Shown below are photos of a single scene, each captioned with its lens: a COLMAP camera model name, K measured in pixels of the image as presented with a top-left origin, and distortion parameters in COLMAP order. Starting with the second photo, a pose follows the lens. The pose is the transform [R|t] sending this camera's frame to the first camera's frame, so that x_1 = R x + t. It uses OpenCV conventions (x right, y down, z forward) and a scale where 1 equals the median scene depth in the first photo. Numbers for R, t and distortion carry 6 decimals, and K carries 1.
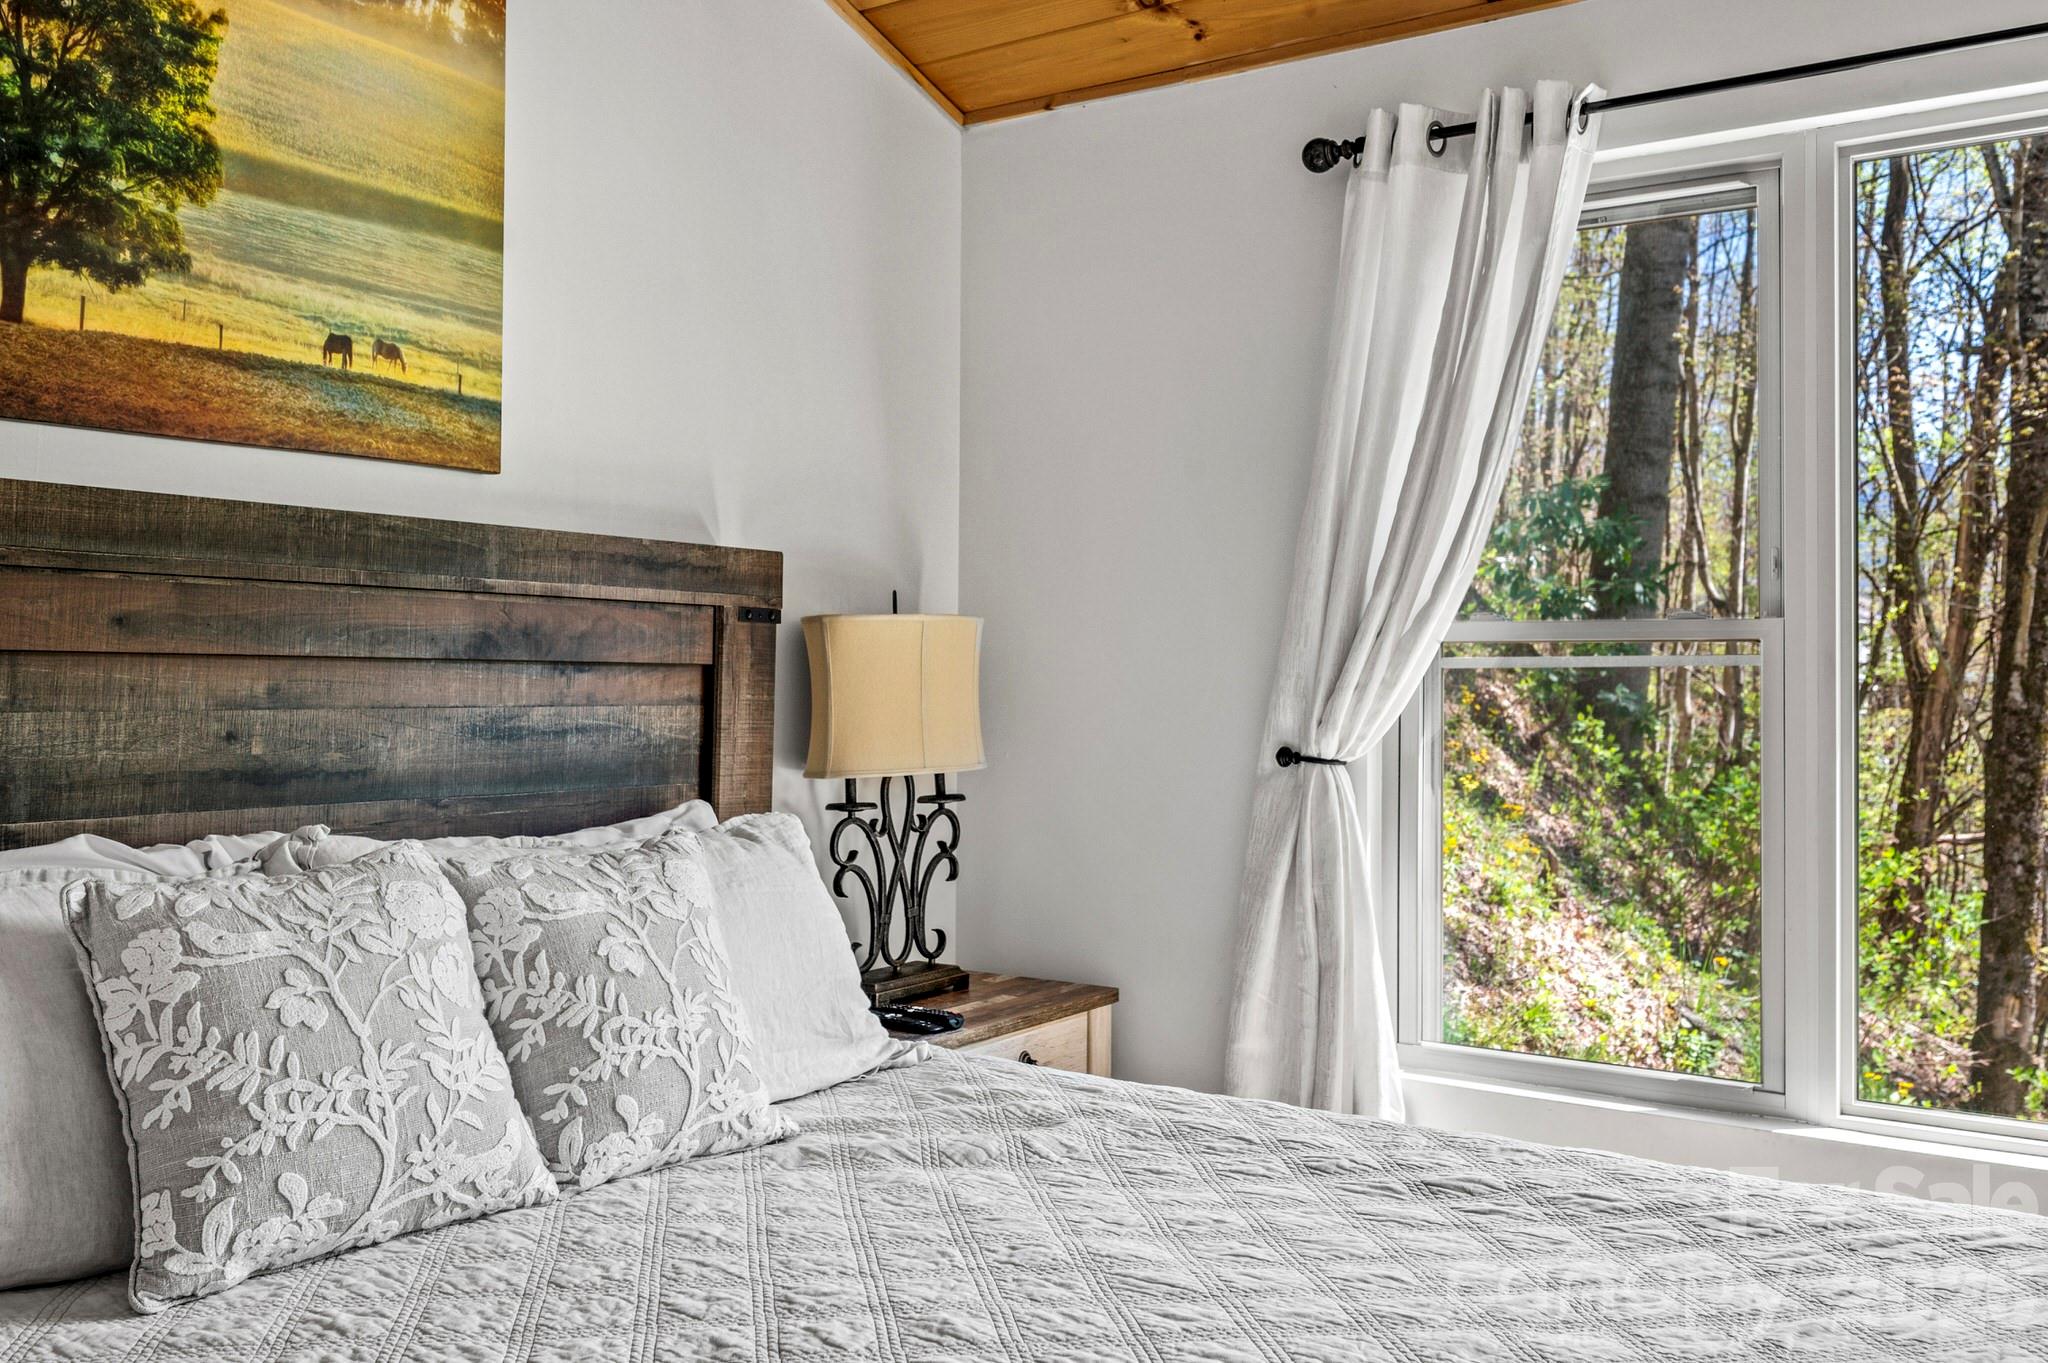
lens RADIAL K [[1804.0, 0, 1020.7], [0, 1804.0, 630.9], [0, 0, 1]] dist [-0.004515, 0.000872]
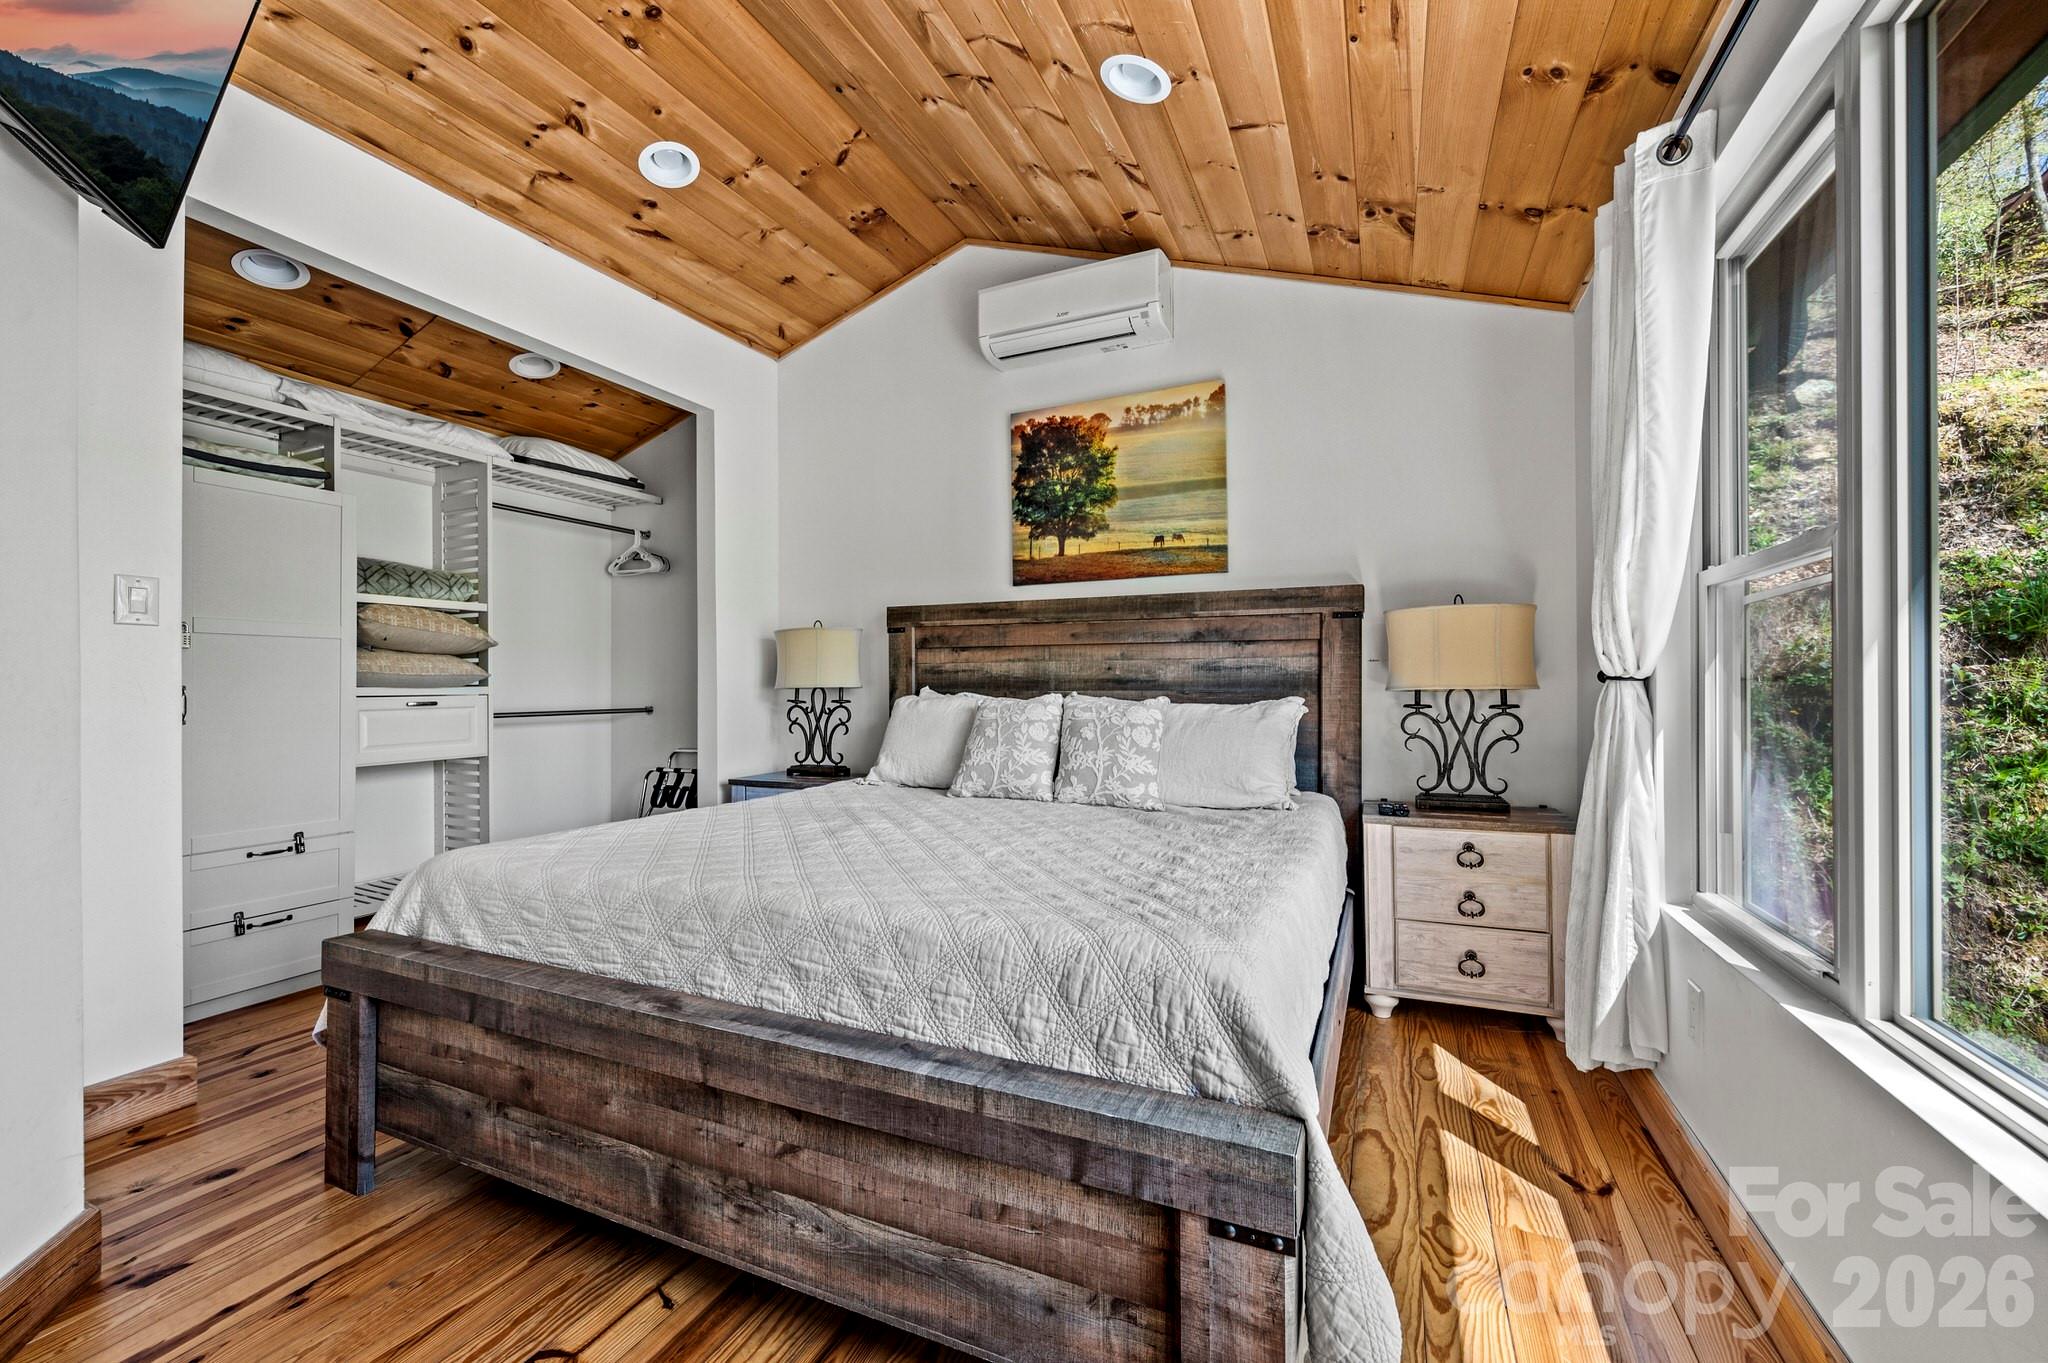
lens RADIAL K [[809.5, 0, 1030.4], [0, 809.5, 682.0], [0, 0, 1]] dist [-0.000524, 0.000294]
pose [[0.192773, -0.012732, -0.981161, 0.944887], [0.030460, 0.999512, -0.006985, 0.085789], [0.980770, -0.028540, 0.193067, 0.550728]]
